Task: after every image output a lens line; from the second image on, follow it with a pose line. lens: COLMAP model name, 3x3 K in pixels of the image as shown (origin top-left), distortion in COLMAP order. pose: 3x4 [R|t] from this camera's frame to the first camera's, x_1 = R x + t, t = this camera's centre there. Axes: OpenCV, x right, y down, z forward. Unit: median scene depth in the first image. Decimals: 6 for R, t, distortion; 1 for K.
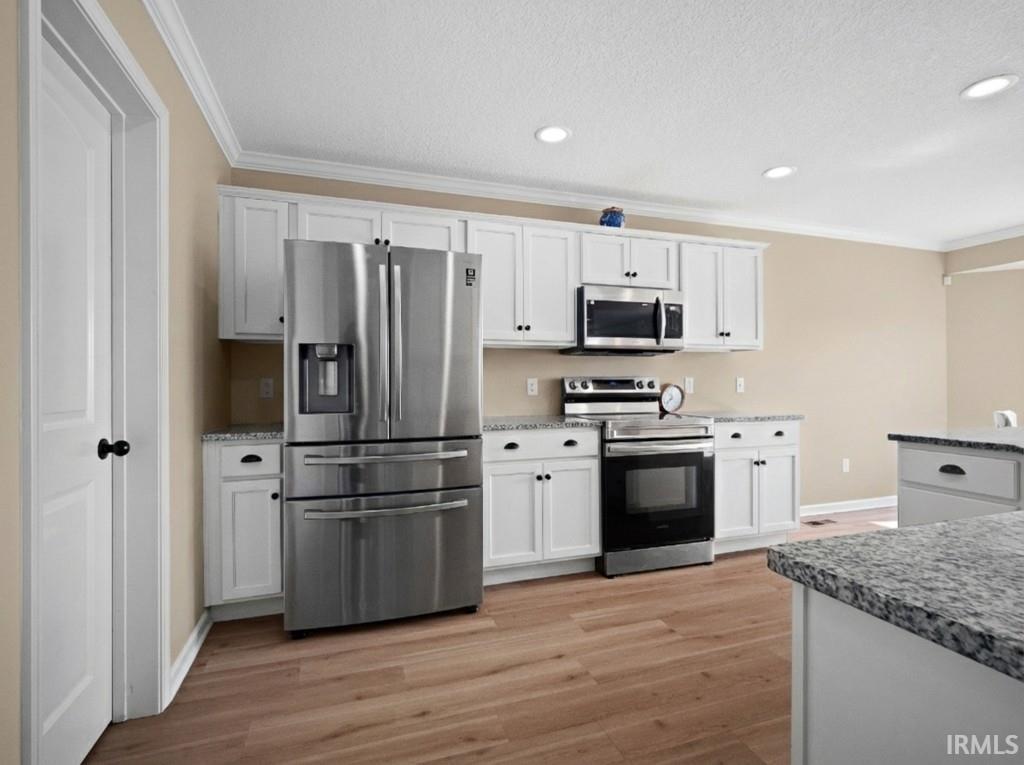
lens RADIAL K [[508.7, 0, 509.3], [0, 508.7, 377.7], [0, 0, 1]] dist [-0.015948, -0.000531]
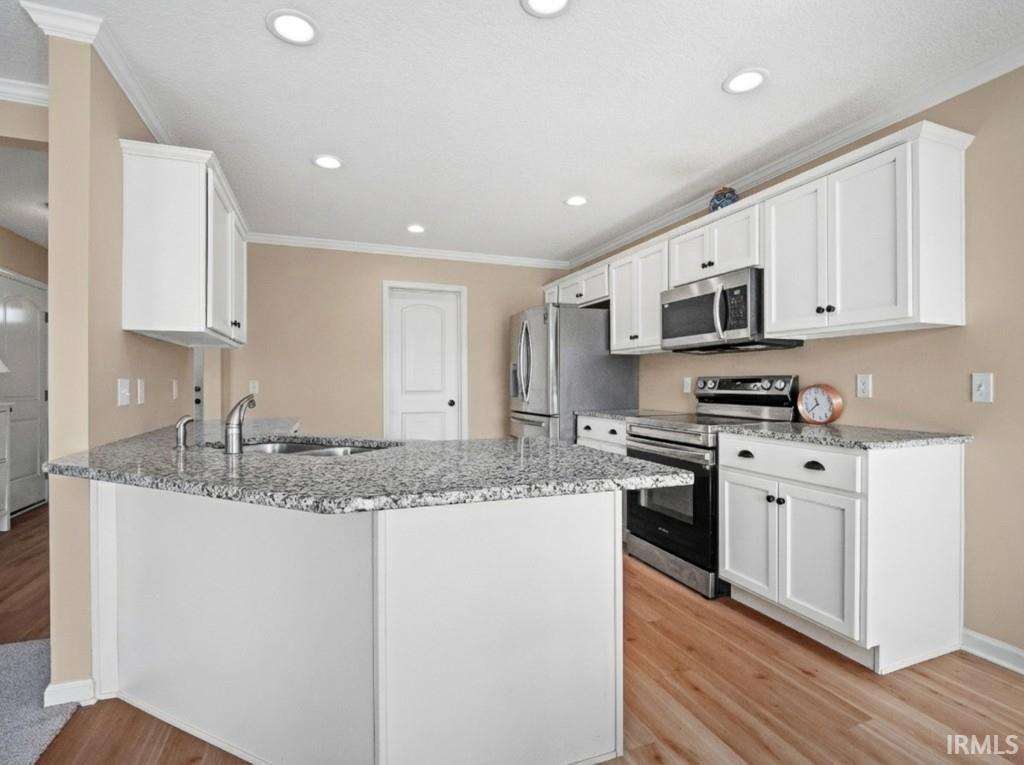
lens RADIAL K [[501.9, 0, 512.0], [0, 501.9, 382.5], [0, 0, 1]] dist [-0.007136, -0.000876]
pose [[0.060795, -0.002344, -0.998148, 1.125782], [0.006329, 0.999978, -0.001963, 0.009638], [0.998130, -0.006198, 0.060808, 0.591637]]
